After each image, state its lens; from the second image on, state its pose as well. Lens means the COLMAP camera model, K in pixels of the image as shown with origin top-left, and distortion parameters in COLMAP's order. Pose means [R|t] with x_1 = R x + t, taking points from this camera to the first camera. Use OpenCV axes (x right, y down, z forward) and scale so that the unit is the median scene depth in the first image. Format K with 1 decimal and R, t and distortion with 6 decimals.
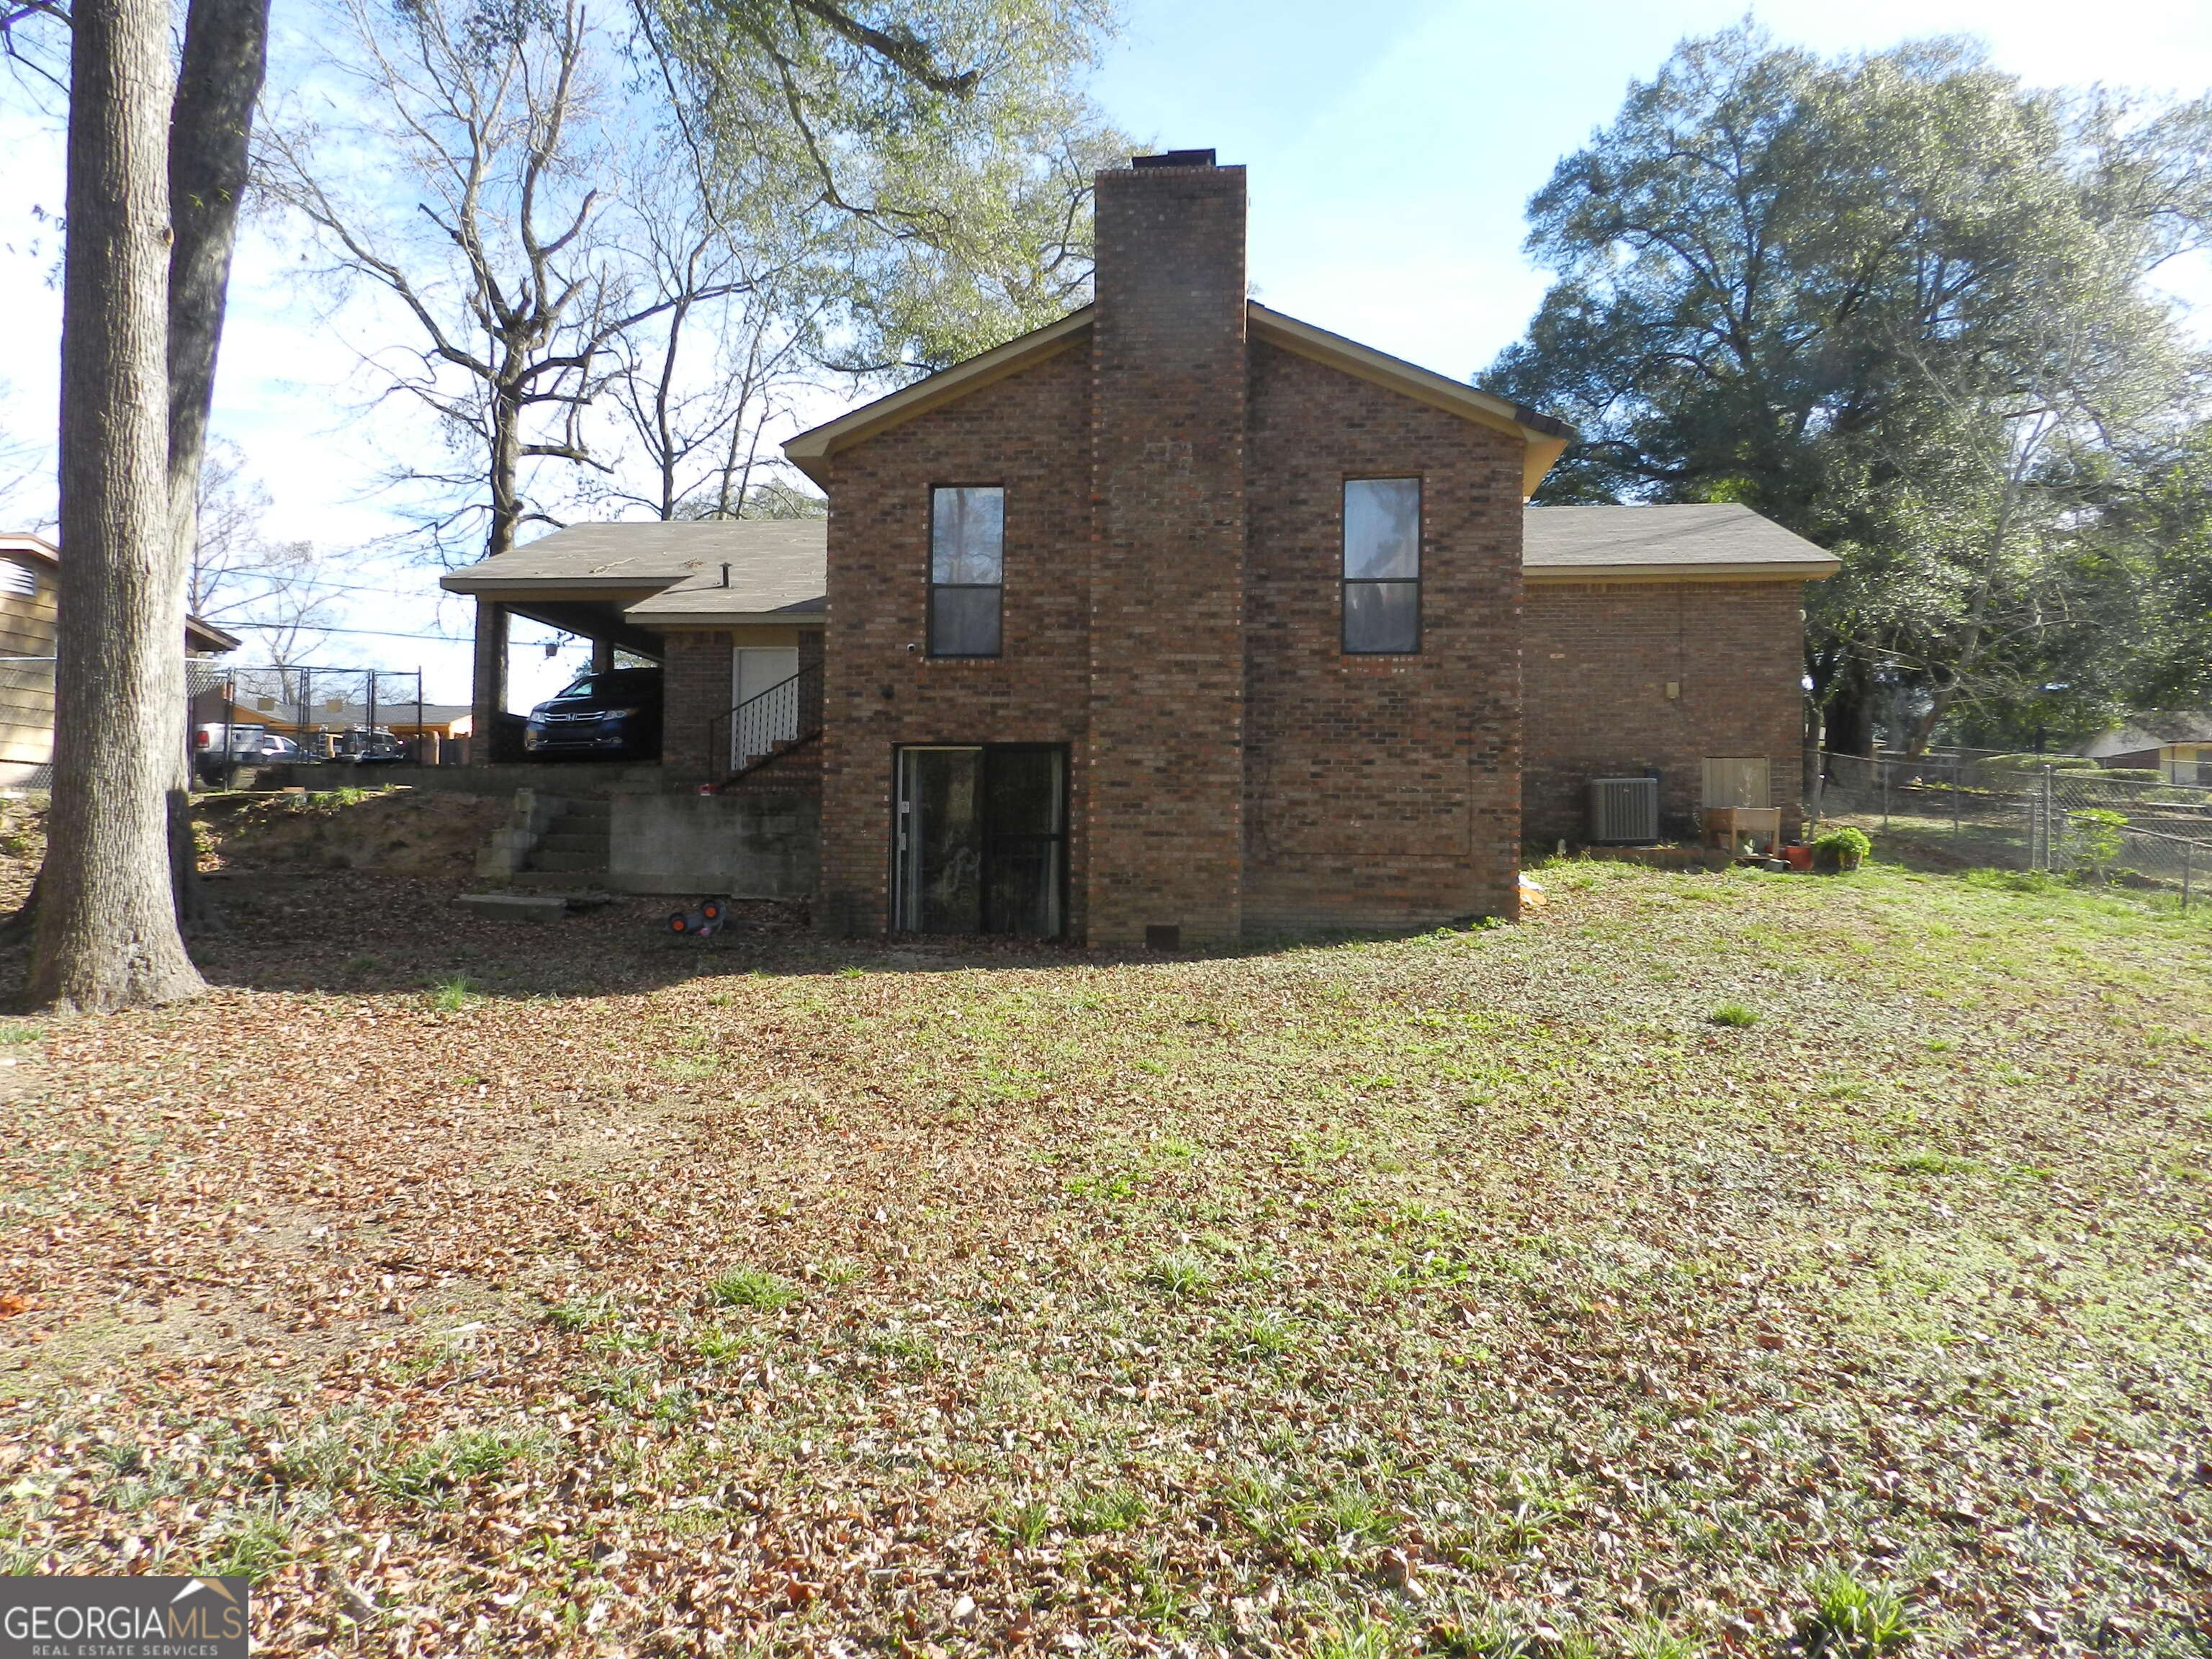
lens RADIAL K [[1525.2, 0, 1106.0], [0, 1525.2, 829.5], [0, 0, 1]] dist [0.039490, -0.002560]
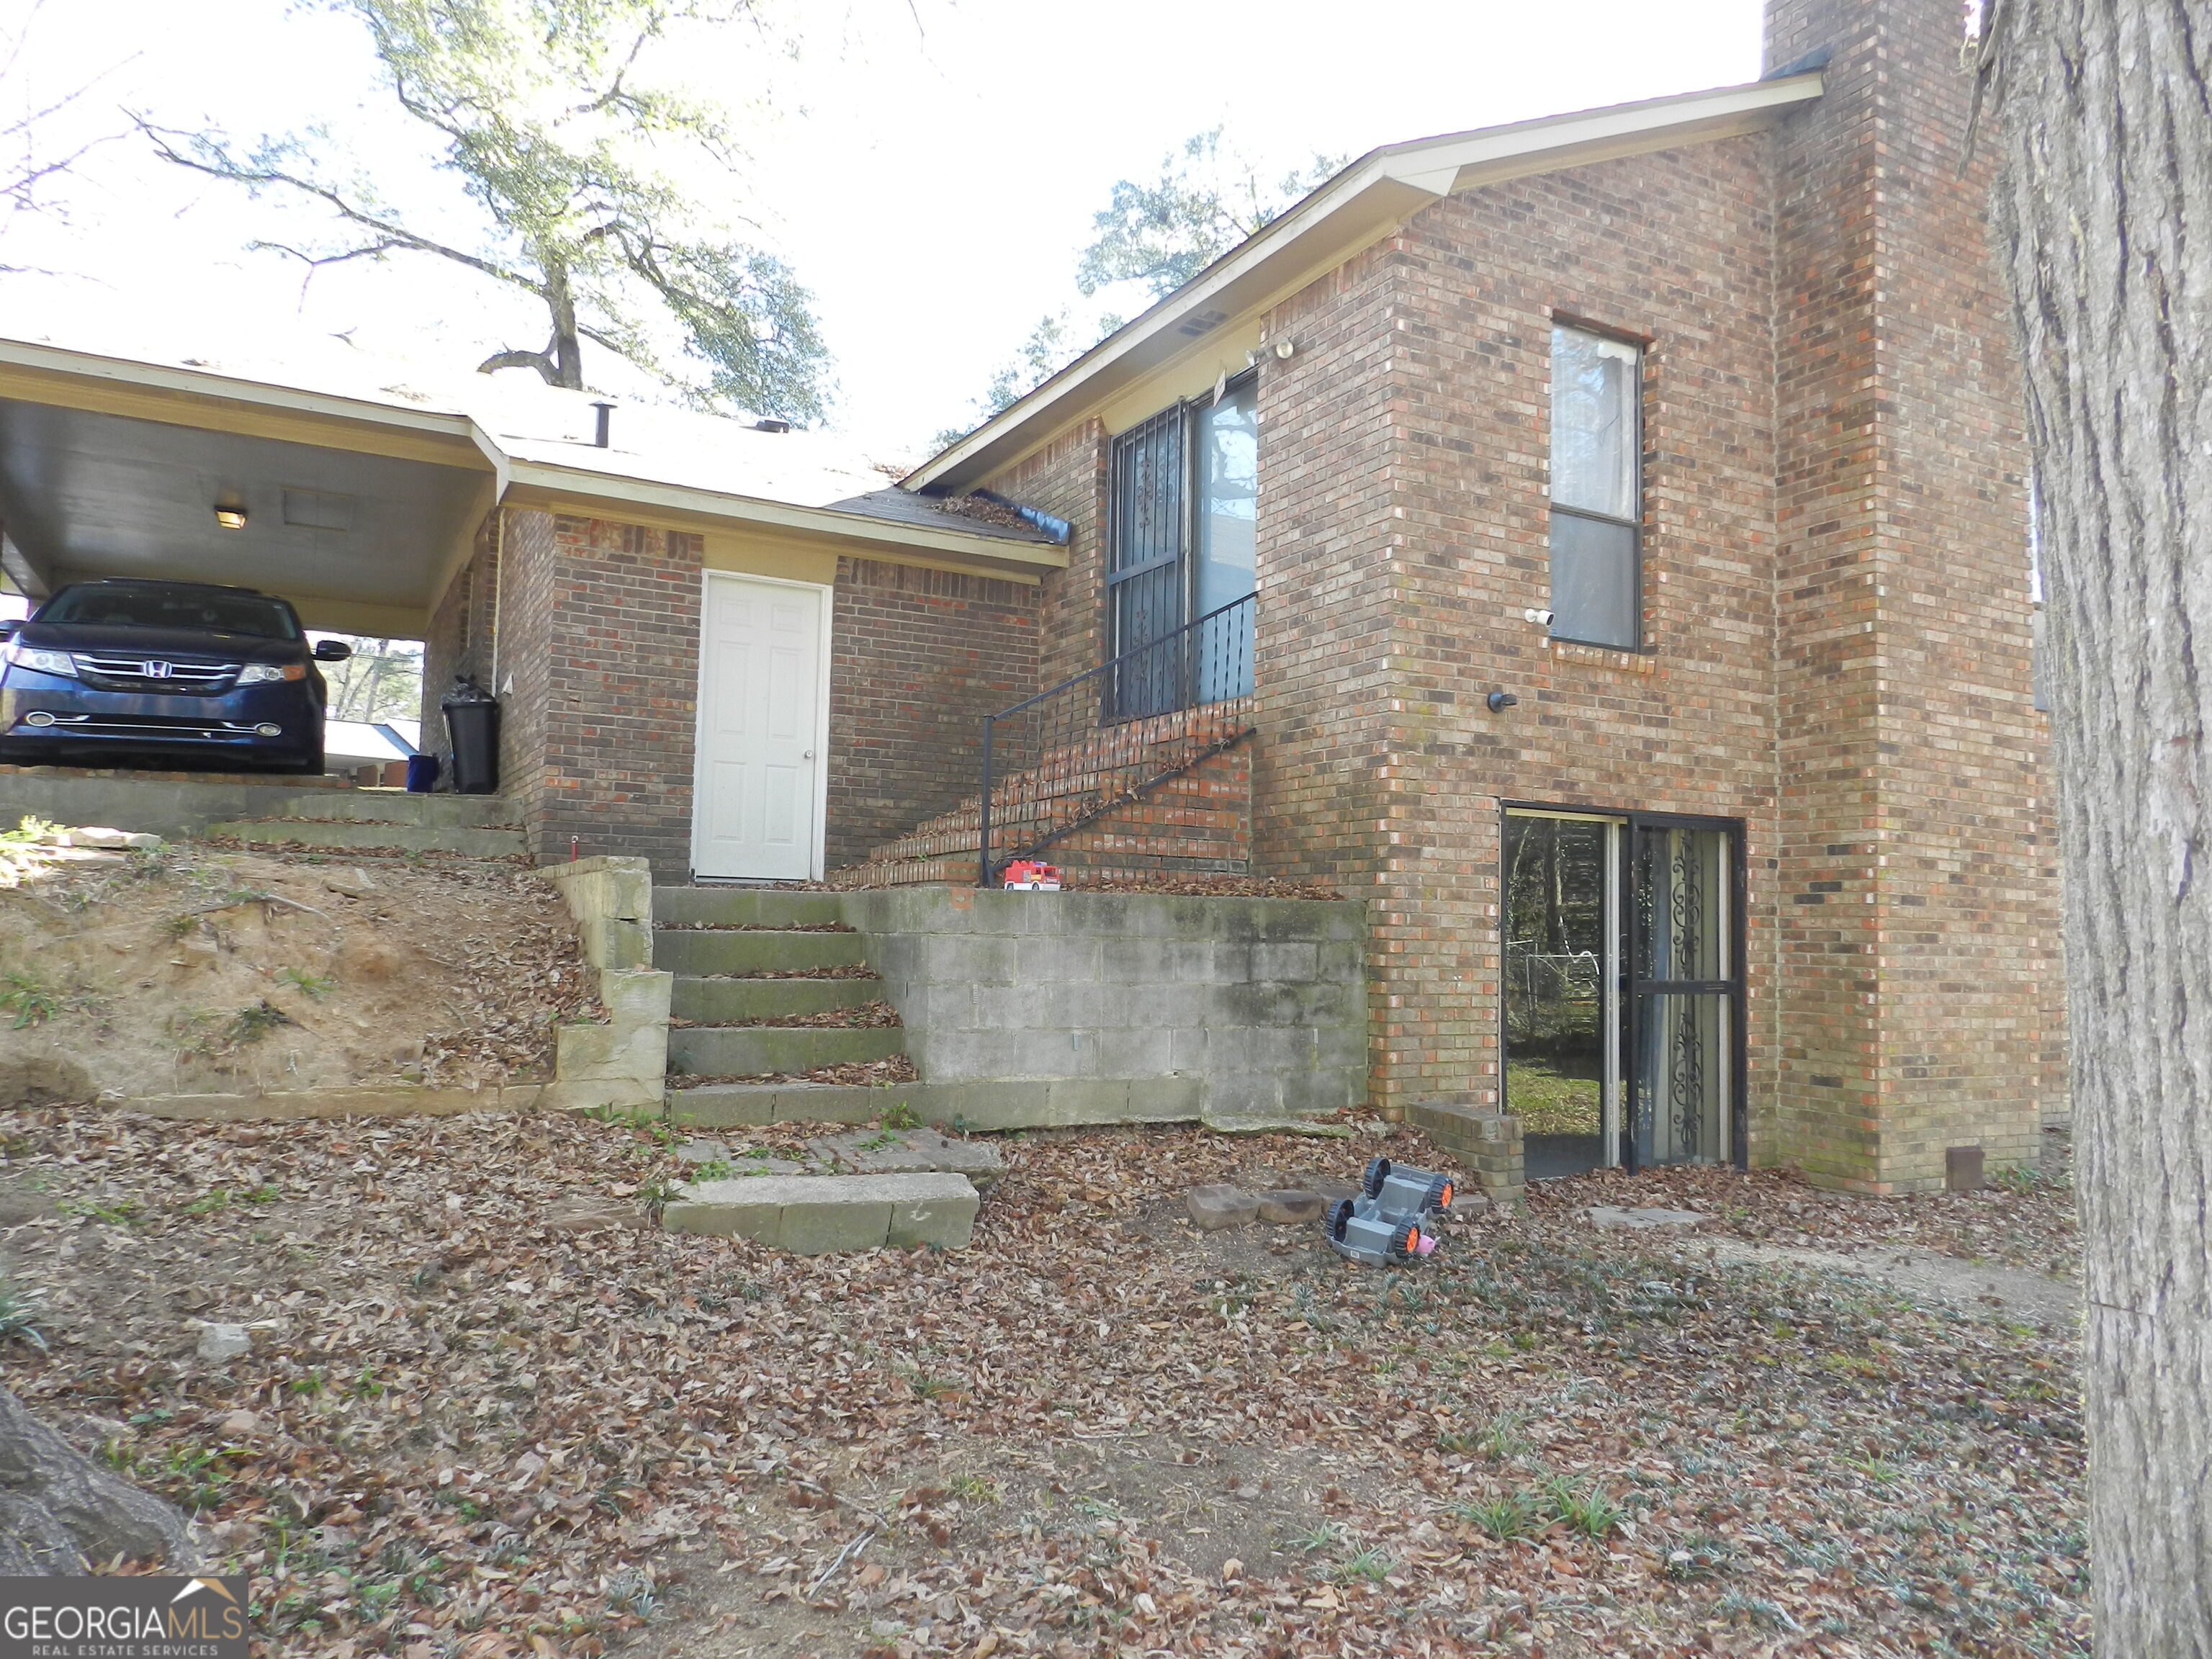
lens RADIAL K [[1525.2, 0, 1106.0], [0, 1525.2, 829.5], [0, 0, 1]] dist [0.039490, -0.002560]
pose [[0.803139, 0.045810, 0.594028, -0.574550], [-0.027231, 0.998820, -0.040209, -0.024799], [-0.595169, 0.016118, 0.803439, 0.712072]]
